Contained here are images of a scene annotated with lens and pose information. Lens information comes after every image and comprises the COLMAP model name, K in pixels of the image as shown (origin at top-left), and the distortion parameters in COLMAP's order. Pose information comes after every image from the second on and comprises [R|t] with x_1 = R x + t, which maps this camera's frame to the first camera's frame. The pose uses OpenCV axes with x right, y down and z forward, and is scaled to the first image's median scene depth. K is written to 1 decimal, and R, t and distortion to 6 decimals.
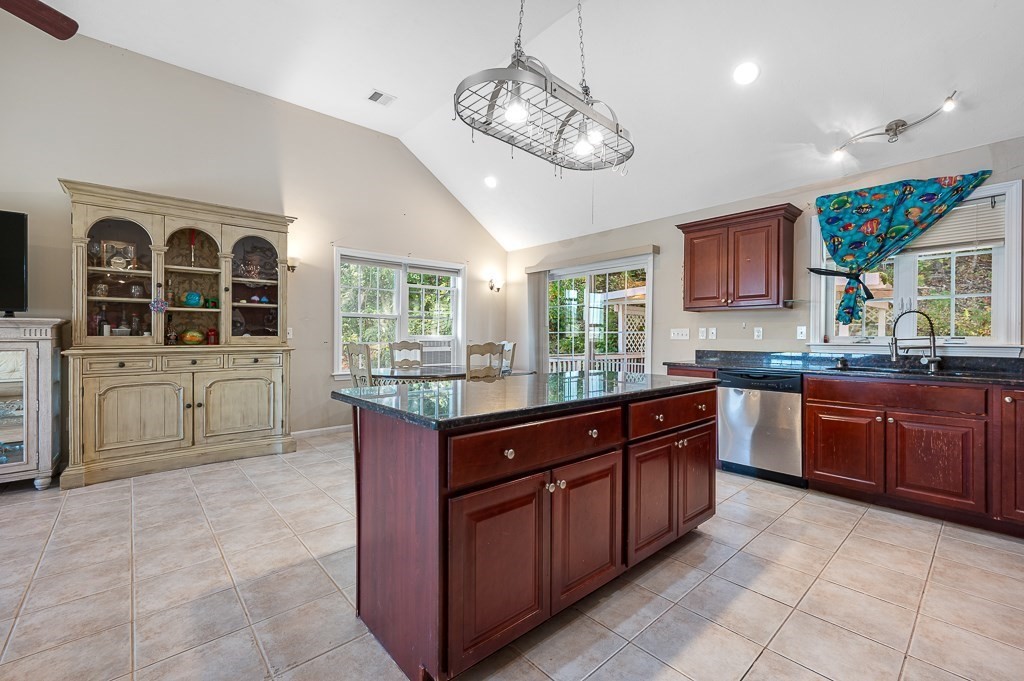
lens RADIAL K [[439.6, 0, 505.6], [0, 439.6, 339.6], [0, 0, 1]] dist [0.005031, 0.000437]
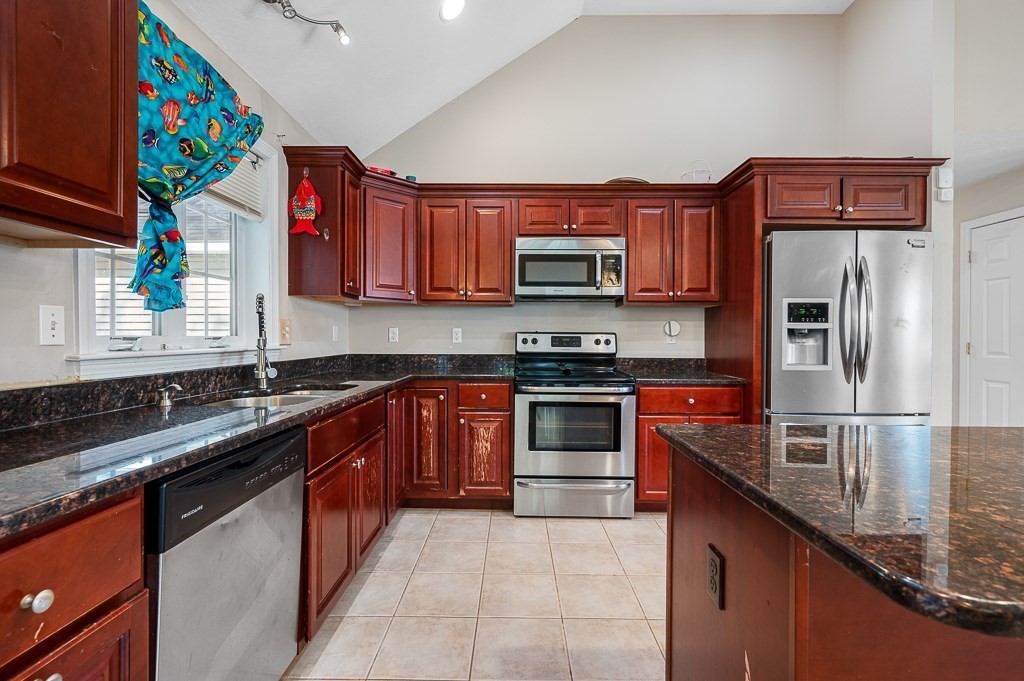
lens RADIAL K [[466.6, 0, 513.6], [0, 466.6, 342.3], [0, 0, 1]] dist [-0.000771, -0.000023]
pose [[-0.754315, -0.011363, 0.656414, 0.192277], [0.000233, 0.999846, 0.017576, -0.009145], [-0.656512, 0.013411, -0.754196, 1.144952]]
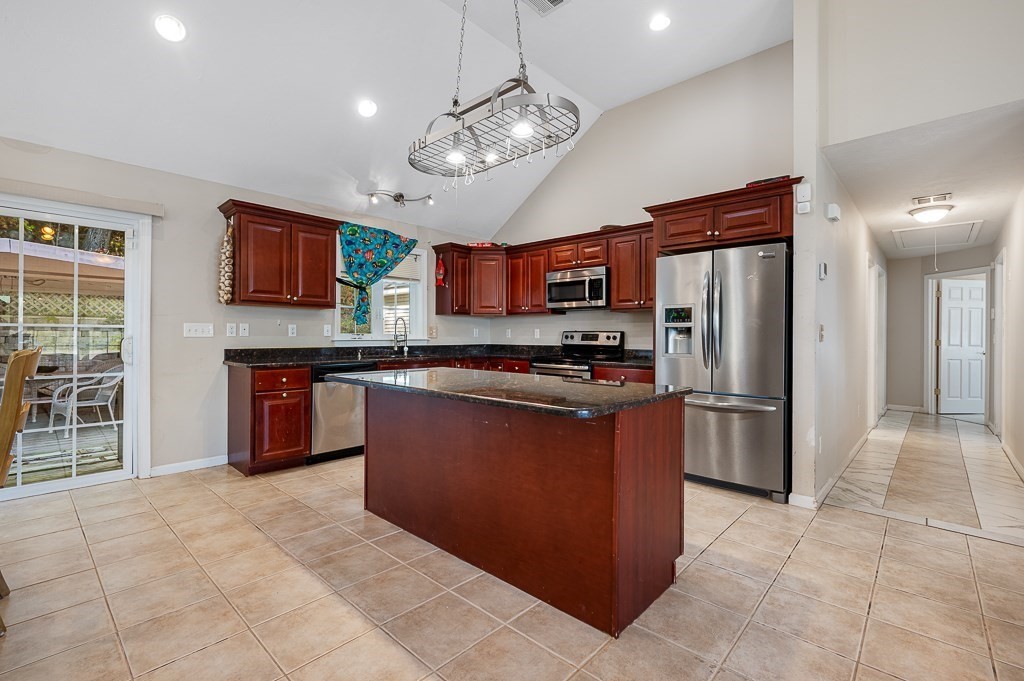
lens RADIAL K [[466.6, 0, 513.8], [0, 466.6, 337.4], [0, 0, 1]] dist [-0.000771, -0.000023]
pose [[-0.113878, -0.003603, 0.993488, -0.690127], [0.003584, 0.999985, 0.004037, -0.000027], [-0.993488, 0.004020, -0.113863, 0.714244]]
